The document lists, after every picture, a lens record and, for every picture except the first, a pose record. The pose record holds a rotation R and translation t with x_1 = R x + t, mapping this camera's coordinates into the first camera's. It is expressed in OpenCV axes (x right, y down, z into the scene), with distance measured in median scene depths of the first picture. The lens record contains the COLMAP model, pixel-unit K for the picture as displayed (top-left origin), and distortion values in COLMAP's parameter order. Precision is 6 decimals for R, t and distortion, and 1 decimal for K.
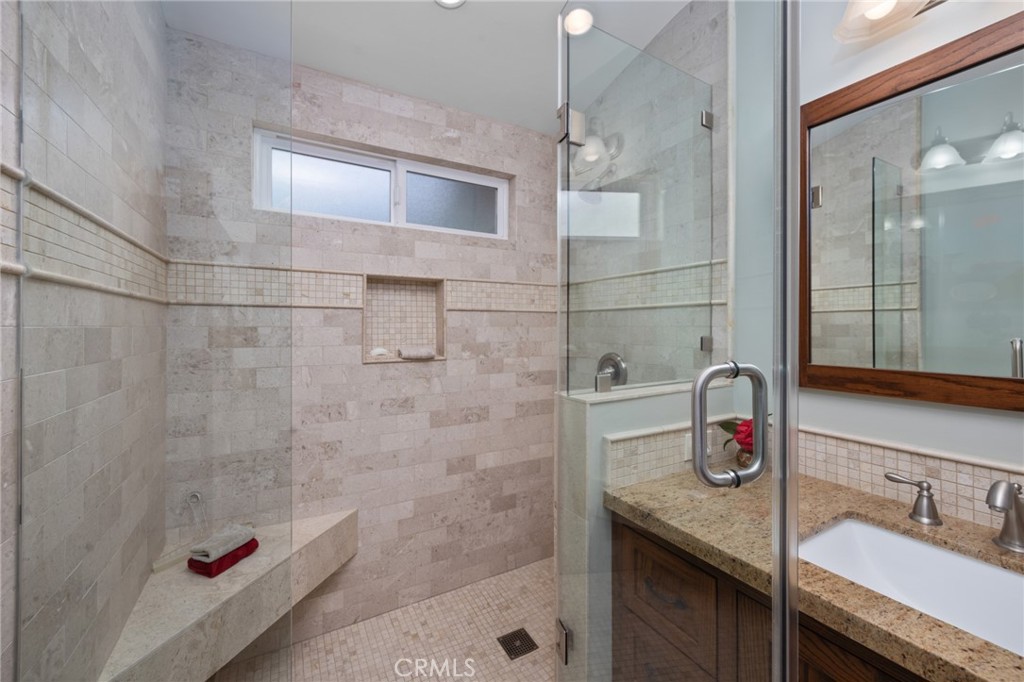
lens RADIAL K [[413.6, 0, 515.1], [0, 413.6, 324.8], [0, 0, 1]] dist [-0.005483, 0.000104]
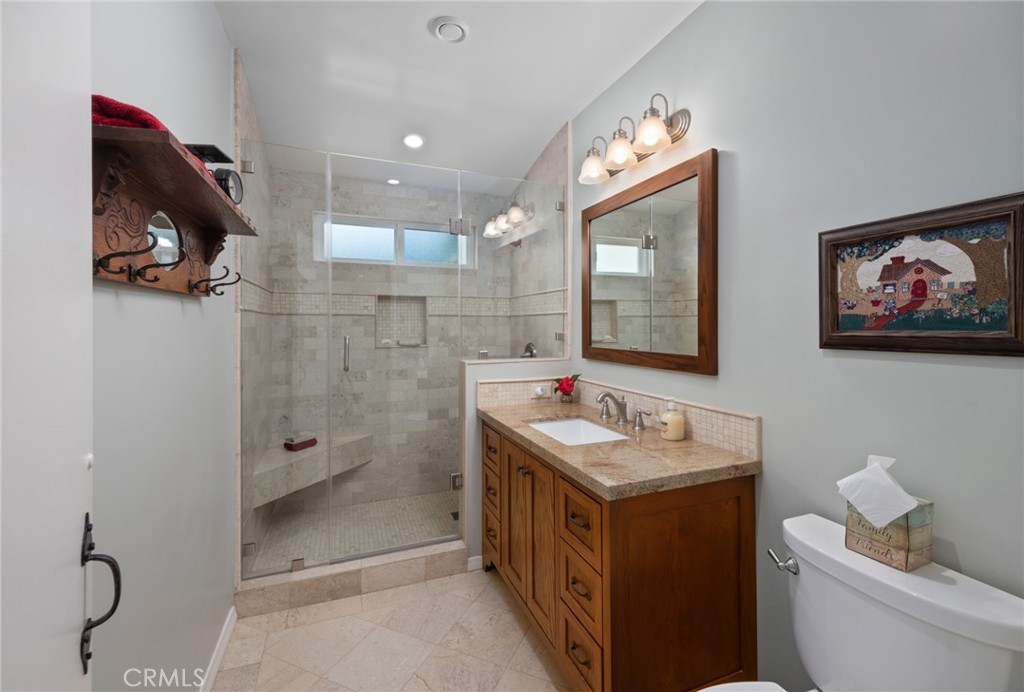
lens RADIAL K [[423.5, 0, 513.9], [0, 423.5, 324.4], [0, 0, 1]] dist [0.002207, 0.000051]
pose [[0.992258, -0.000502, -0.124190, 0.411556], [0.000956, 0.999993, 0.003599, -0.007982], [0.124187, -0.003690, 0.992252, -0.651898]]
